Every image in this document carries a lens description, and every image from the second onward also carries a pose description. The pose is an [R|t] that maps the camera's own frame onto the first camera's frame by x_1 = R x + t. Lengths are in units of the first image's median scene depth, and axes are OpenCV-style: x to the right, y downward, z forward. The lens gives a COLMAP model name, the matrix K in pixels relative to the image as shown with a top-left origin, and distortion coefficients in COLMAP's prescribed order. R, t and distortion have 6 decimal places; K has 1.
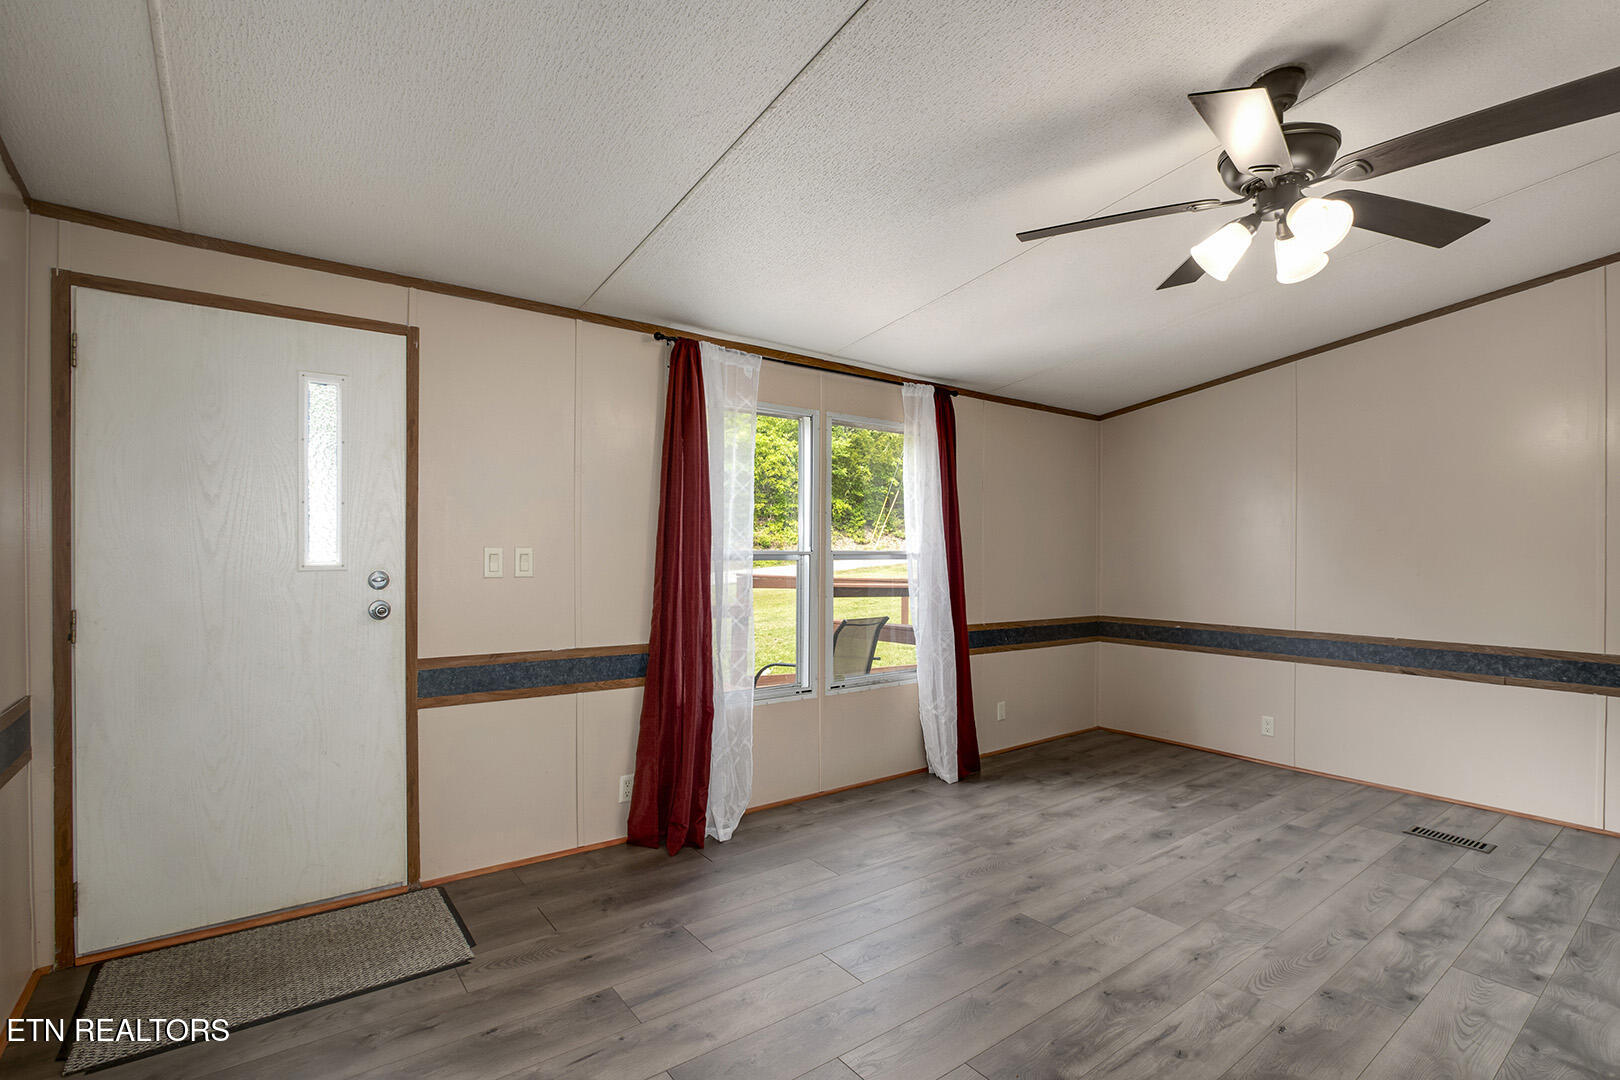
lens RADIAL K [[749.4, 0, 813.0], [0, 749.4, 551.3], [0, 0, 1]] dist [-0.024471, 0.003036]
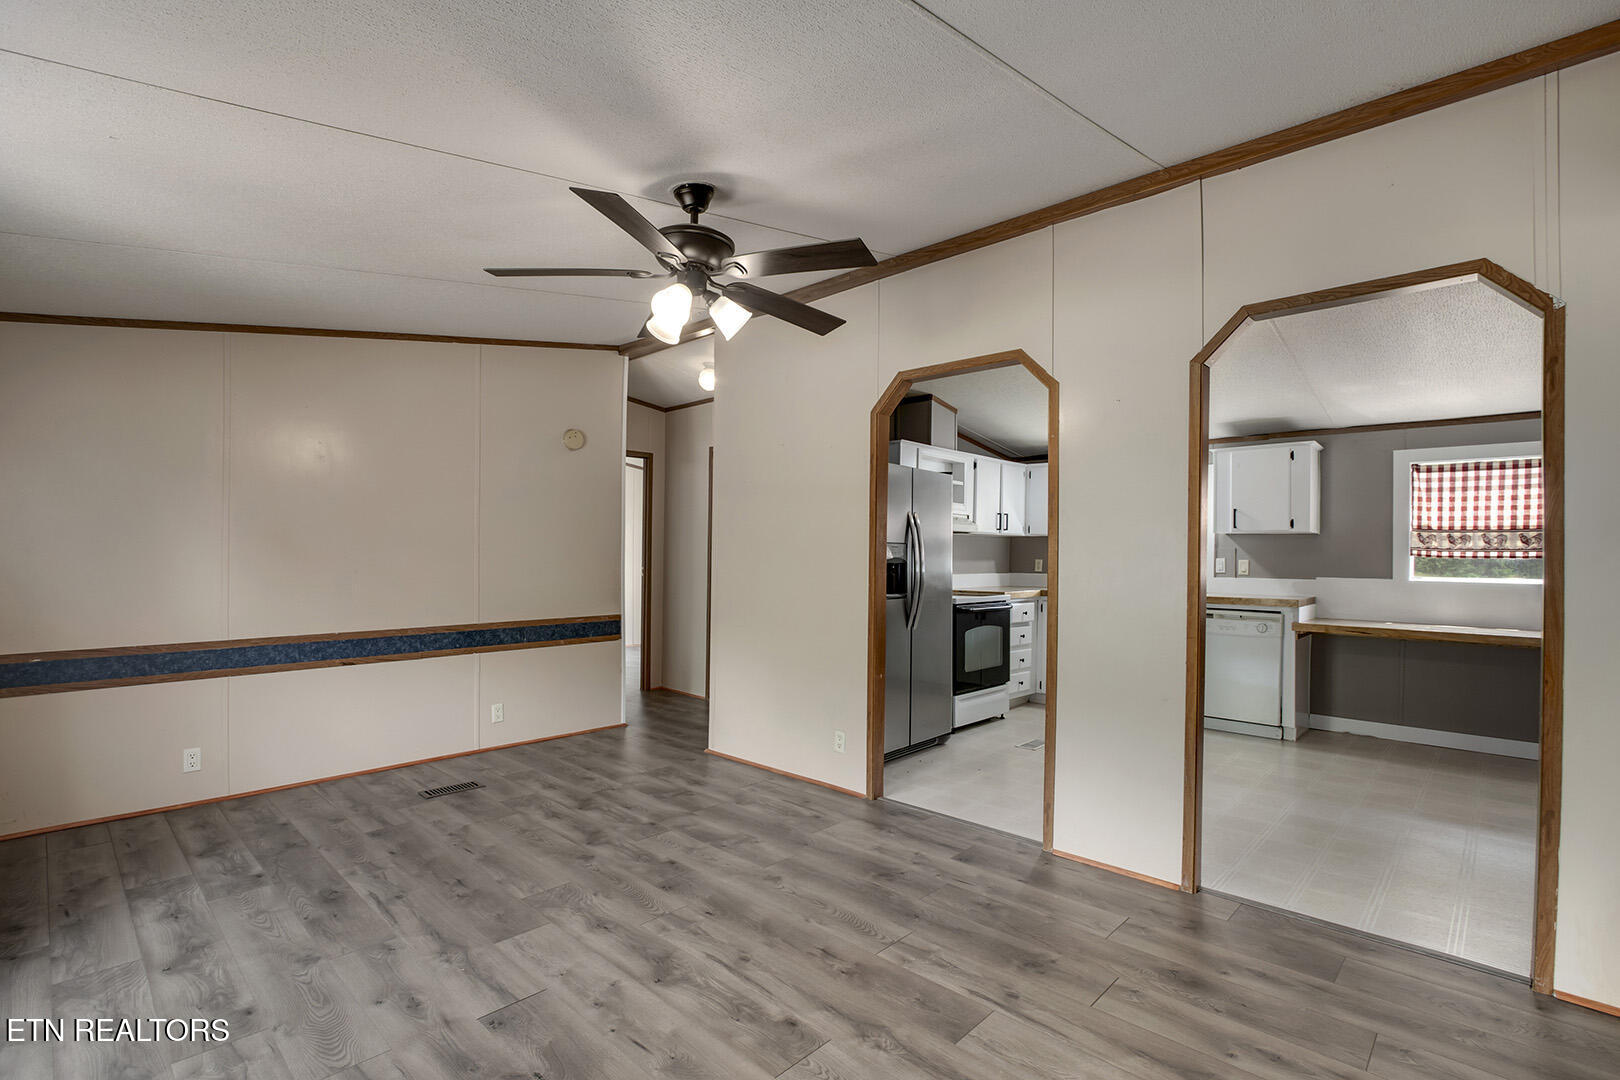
lens RADIAL K [[749.4, 0, 813.0], [0, 749.4, 551.3], [0, 0, 1]] dist [-0.024471, 0.003036]
pose [[-0.167705, -0.006555, 0.985815, -0.428587], [-0.004928, 0.999971, 0.005810, -0.007654], [-0.985825, -0.003884, -0.167732, 0.624243]]
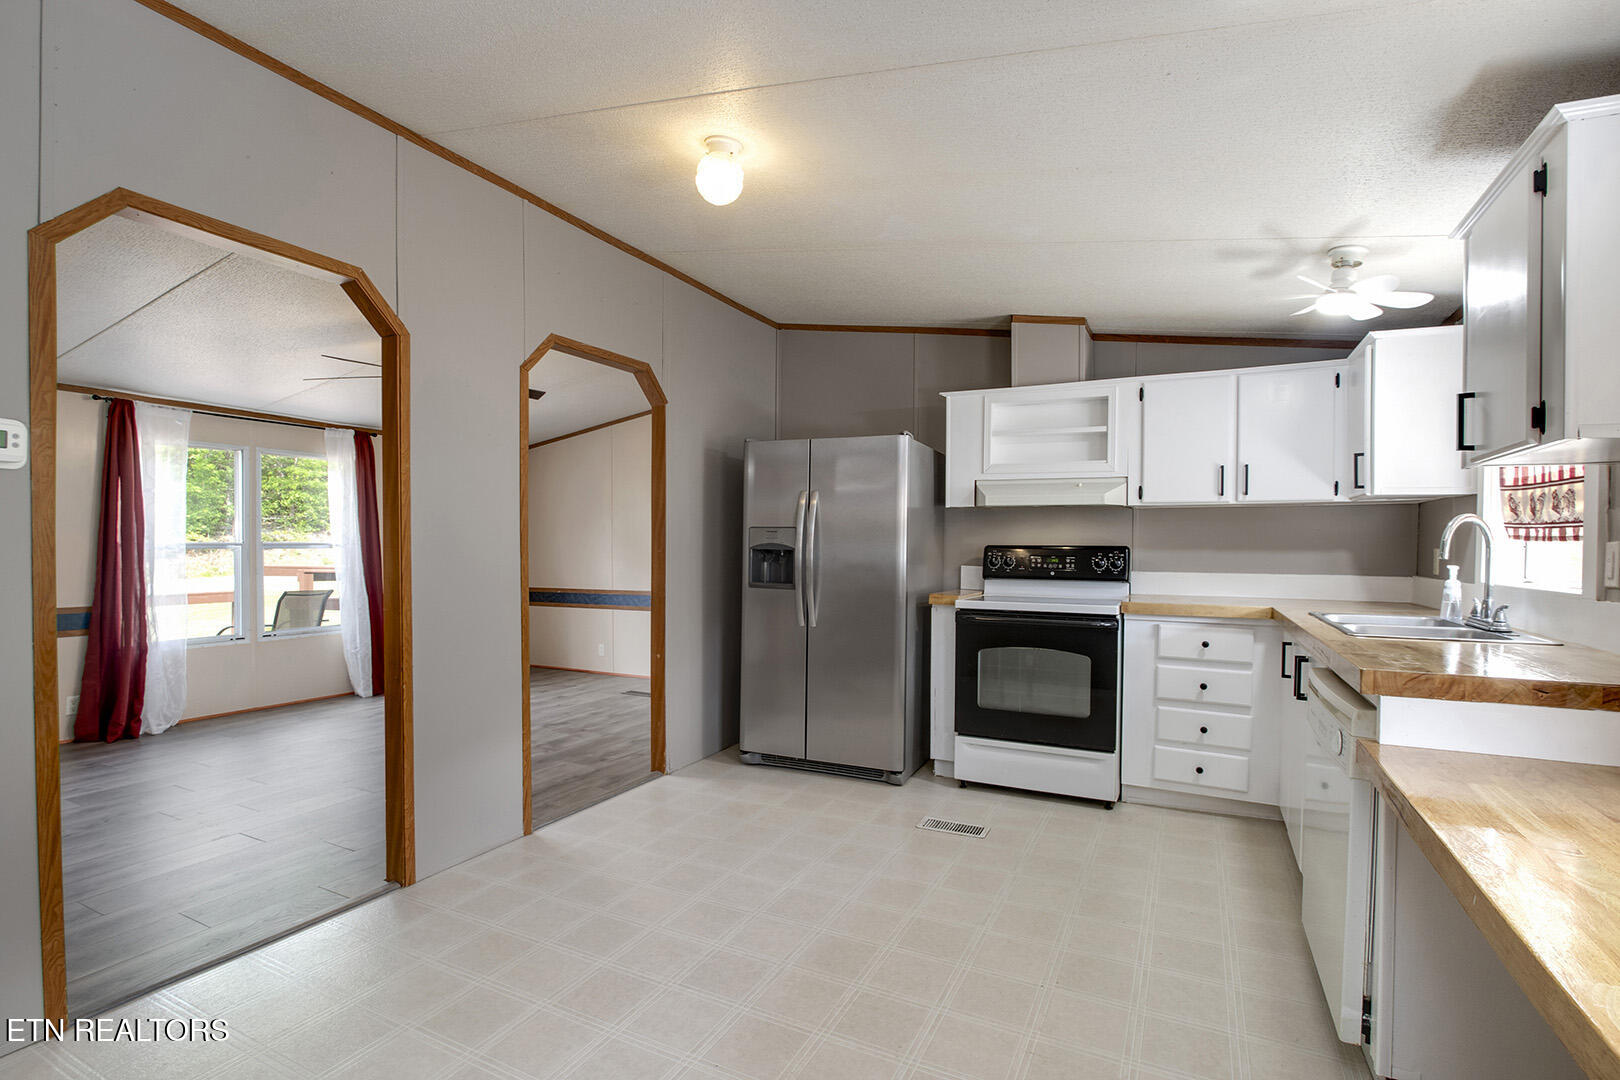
lens RADIAL K [[758.1, 0, 812.8], [0, 758.1, 547.4], [0, 0, 1]] dist [-0.020929, -0.000151]
pose [[0.895188, -0.009070, 0.445596, 0.398540], [0.007673, 0.999958, 0.004939, 0.011979], [-0.445622, -0.001003, 0.895221, -0.934645]]
